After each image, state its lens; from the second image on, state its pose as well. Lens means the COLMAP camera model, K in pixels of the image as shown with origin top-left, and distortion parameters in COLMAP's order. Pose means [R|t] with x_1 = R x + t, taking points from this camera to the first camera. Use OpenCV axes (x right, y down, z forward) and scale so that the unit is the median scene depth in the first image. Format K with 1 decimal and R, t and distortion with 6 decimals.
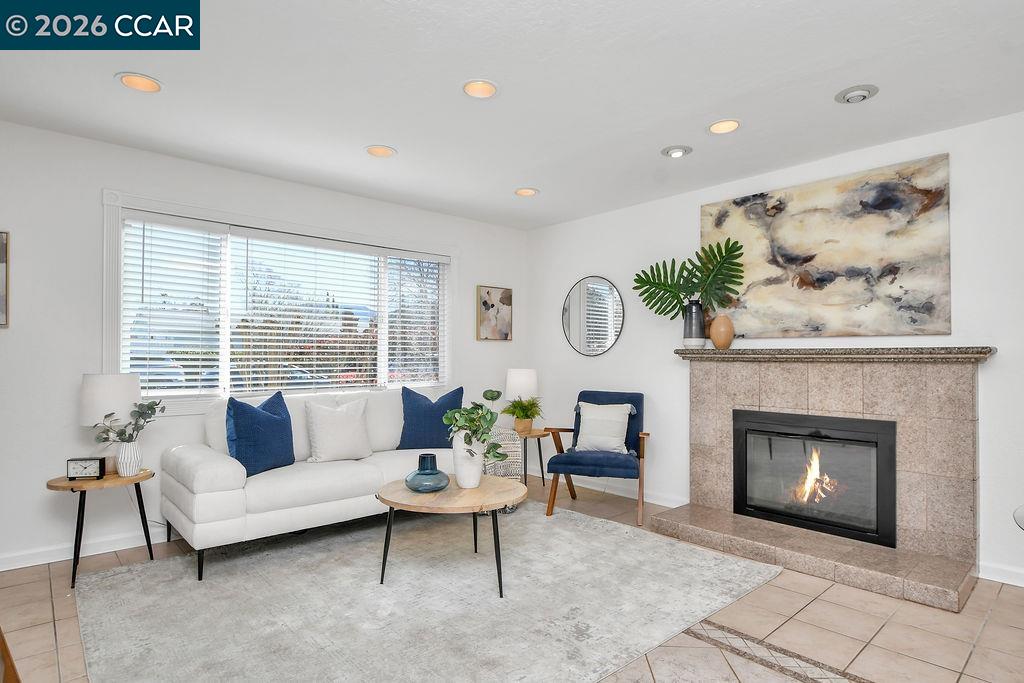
lens RADIAL K [[531.1, 0, 517.8], [0, 531.1, 346.5], [0, 0, 1]] dist [-0.017286, 0.000615]
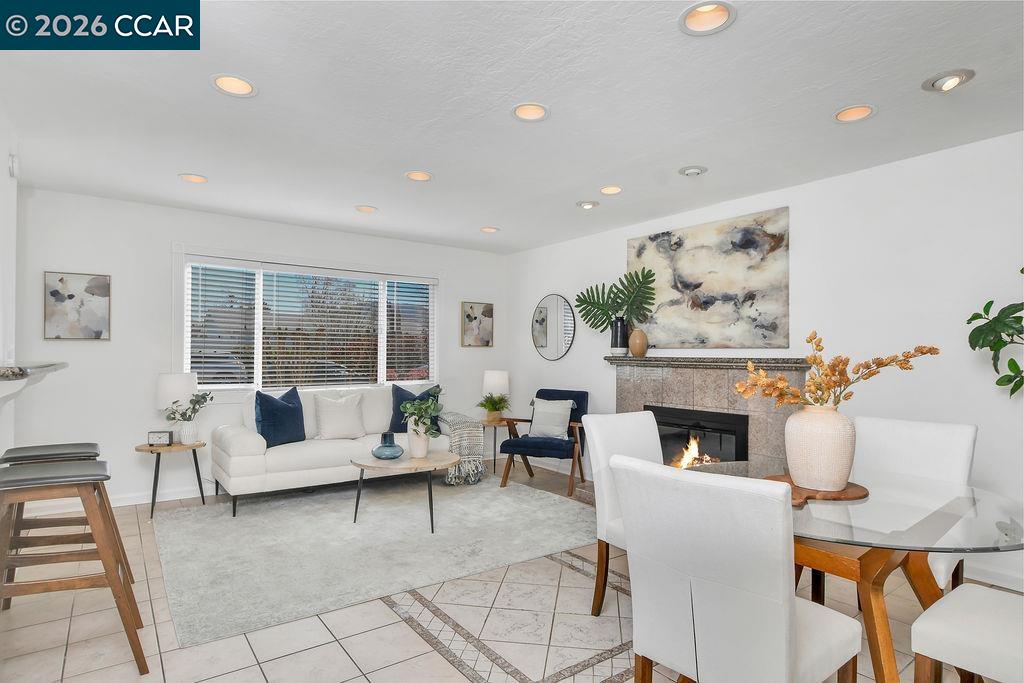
lens RADIAL K [[531.1, 0, 518.8], [0, 531.1, 345.3], [0, 0, 1]] dist [-0.017286, 0.000615]
pose [[0.995686, 0.002850, -0.092744, 0.258658], [-0.002751, 0.999995, 0.001196, -0.026031], [0.092747, -0.000936, 0.995689, -0.310798]]
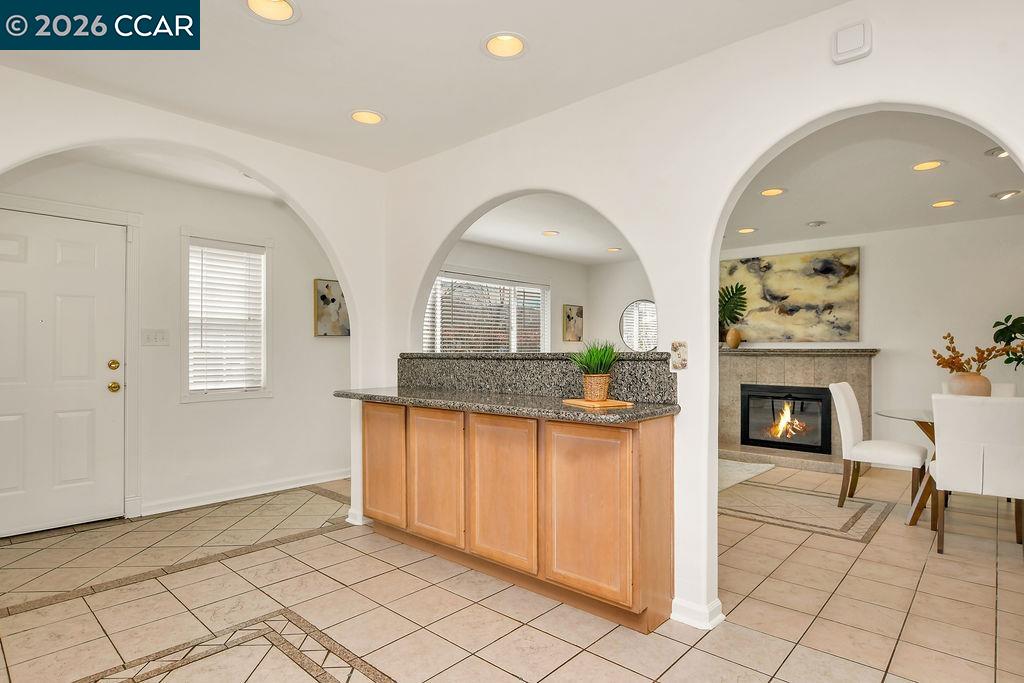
lens RADIAL K [[531.1, 0, 518.4], [0, 531.1, 344.8], [0, 0, 1]] dist [-0.017286, 0.000615]
pose [[0.995050, 0.000337, 0.099371, -0.541542], [-0.001309, 0.999952, 0.009715, -0.026506], [-0.099363, -0.009797, 0.995003, -0.711802]]
